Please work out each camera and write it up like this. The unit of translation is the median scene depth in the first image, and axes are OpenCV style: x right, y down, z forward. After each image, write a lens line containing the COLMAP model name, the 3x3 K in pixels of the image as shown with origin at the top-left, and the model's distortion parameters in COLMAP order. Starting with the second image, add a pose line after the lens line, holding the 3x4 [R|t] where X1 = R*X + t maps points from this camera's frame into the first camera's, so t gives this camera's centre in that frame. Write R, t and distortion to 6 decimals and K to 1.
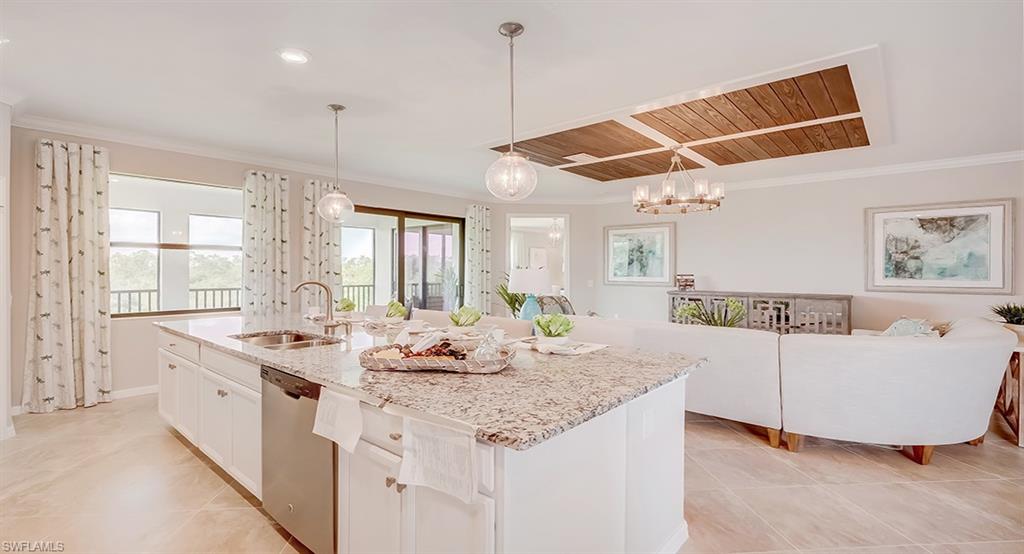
lens RADIAL K [[464.0, 0, 513.6], [0, 464.0, 273.8], [0, 0, 1]] dist [0.011294, 0.002435]
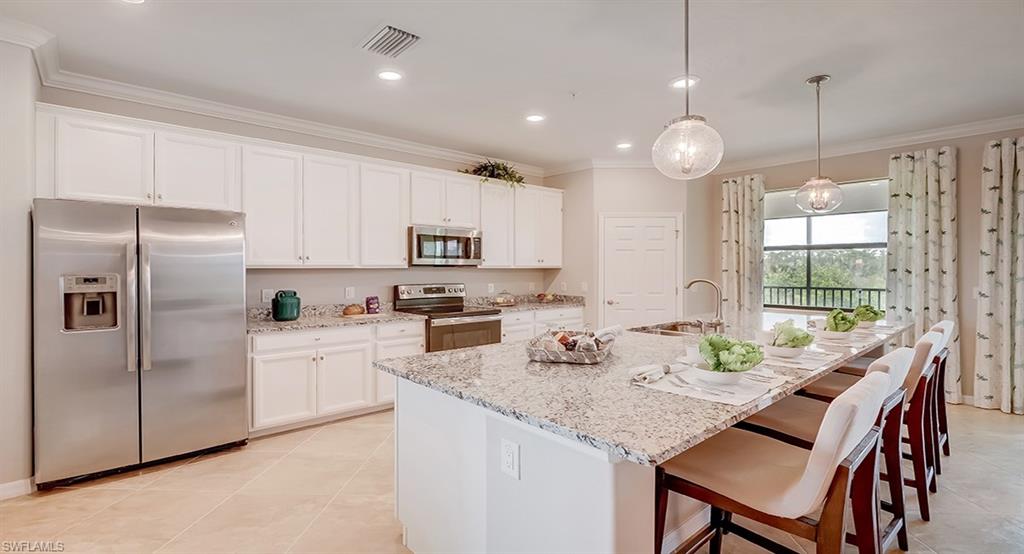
lens RADIAL K [[464.0, 0, 513.0], [0, 464.0, 267.9], [0, 0, 1]] dist [0.011294, 0.002435]
pose [[-0.131862, -0.003577, -0.991262, 0.431587], [-0.013942, 0.999901, -0.001753, 0.000636], [0.991170, 0.013589, -0.131899, 0.448329]]
